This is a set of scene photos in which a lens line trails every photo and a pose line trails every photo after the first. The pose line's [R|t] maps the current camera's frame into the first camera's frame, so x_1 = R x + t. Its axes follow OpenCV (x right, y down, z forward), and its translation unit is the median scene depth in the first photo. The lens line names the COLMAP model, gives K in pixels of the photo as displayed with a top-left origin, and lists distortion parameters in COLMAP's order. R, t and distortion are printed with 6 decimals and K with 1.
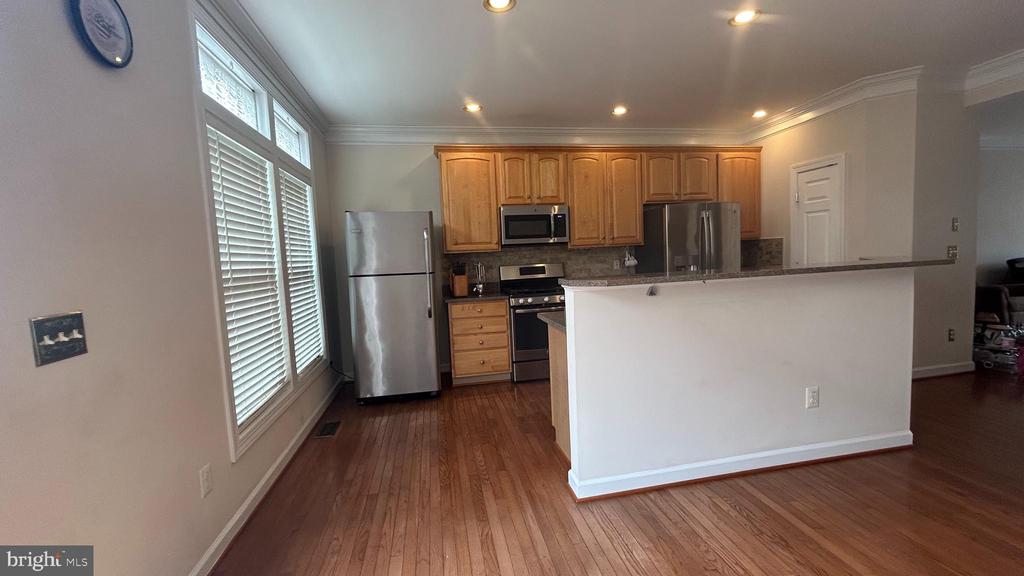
lens RADIAL K [[419.6, 0, 513.0], [0, 419.6, 285.8], [0, 0, 1]] dist [0.001223, 0.000273]
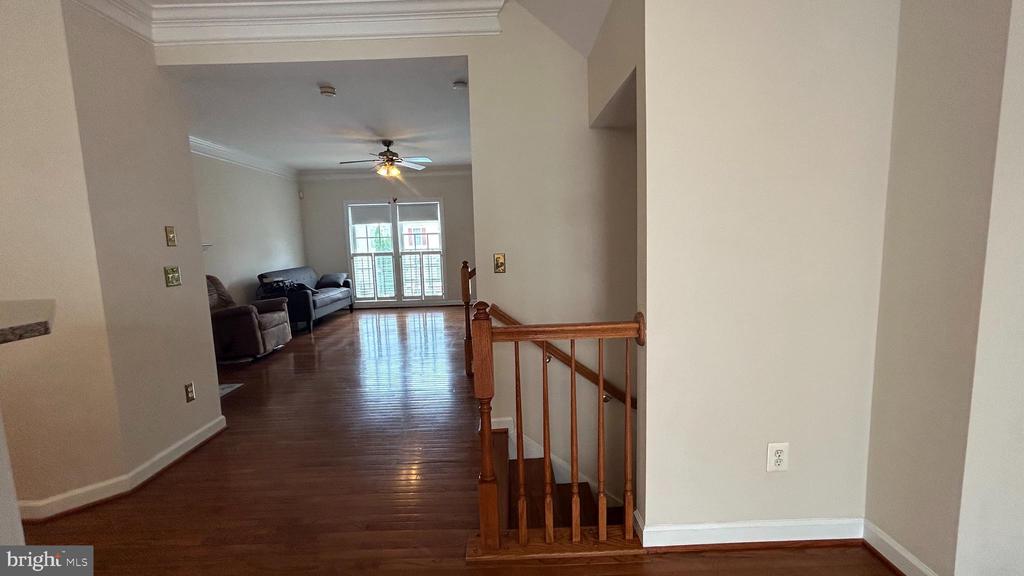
lens RADIAL K [[418.0, 0, 512.2], [0, 418.0, 286.8], [0, 0, 1]] dist [-0.000730, 0.000527]
pose [[0.188368, -0.071739, 0.979475, 0.409649], [0.097719, 0.993748, 0.053991, -0.039195], [-0.977225, 0.085543, 0.194201, 0.277425]]
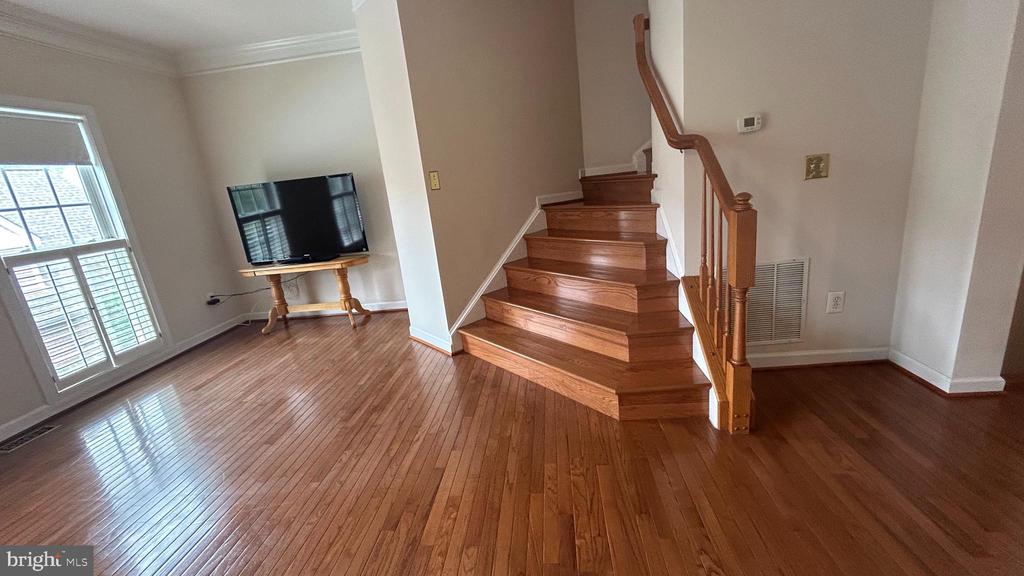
lens RADIAL K [[418.0, 0, 512.2], [0, 418.0, 286.8], [0, 0, 1]] dist [-0.000730, 0.000527]
pose [[-0.949604, 0.074216, 0.304539, 1.257695], [0.172448, 0.935013, 0.309859, -0.162558], [-0.261752, 0.346760, -0.900690, 1.483910]]
